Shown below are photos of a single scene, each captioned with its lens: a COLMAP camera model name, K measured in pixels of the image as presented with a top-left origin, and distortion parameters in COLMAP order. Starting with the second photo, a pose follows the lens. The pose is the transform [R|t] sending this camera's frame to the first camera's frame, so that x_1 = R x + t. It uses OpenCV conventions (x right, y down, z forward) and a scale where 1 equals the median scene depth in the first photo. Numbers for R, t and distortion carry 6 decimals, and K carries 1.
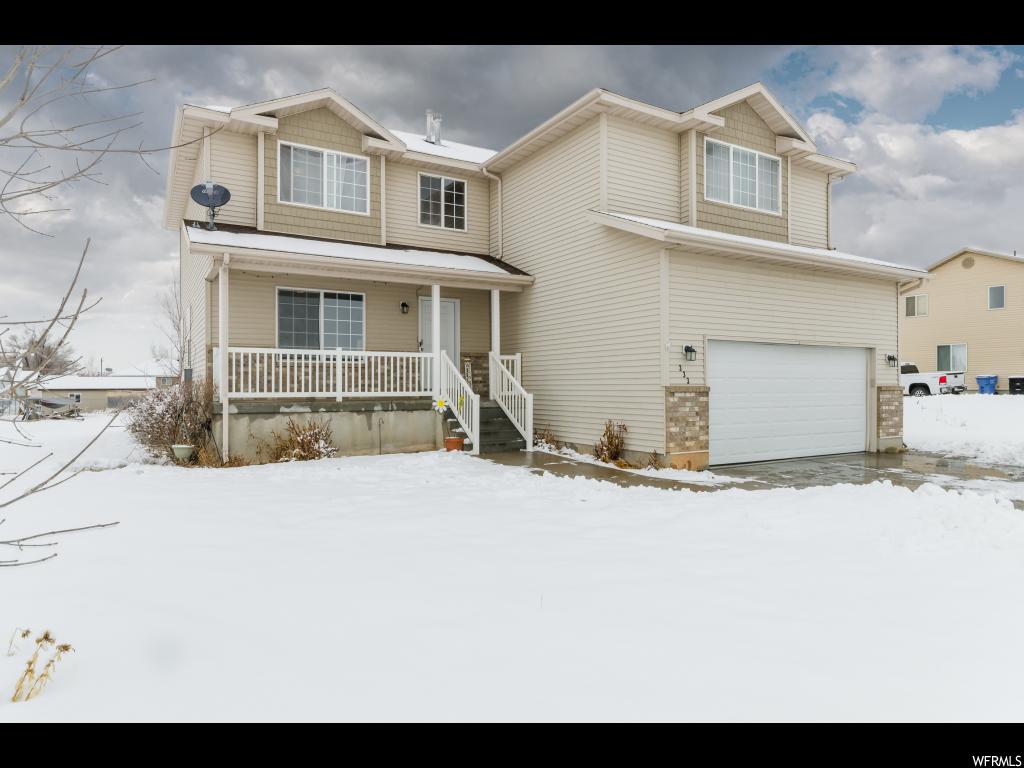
lens RADIAL K [[638.7, 0, 512.0], [0, 638.7, 384.0], [0, 0, 1]] dist [-0.000324, -0.000860]
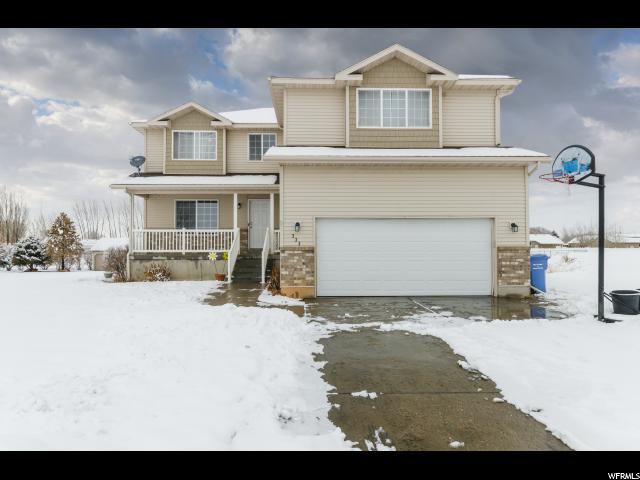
lens RADIAL K [[385.6, 0, 320.0], [0, 385.6, 240.0], [0, 0, 1]] dist [-0.000199, -0.000201]
pose [[0.872778, -0.009817, -0.488019, 0.662900], [0.001622, 0.999851, -0.017214, 0.002660], [0.488115, 0.014232, 0.872663, 0.129080]]
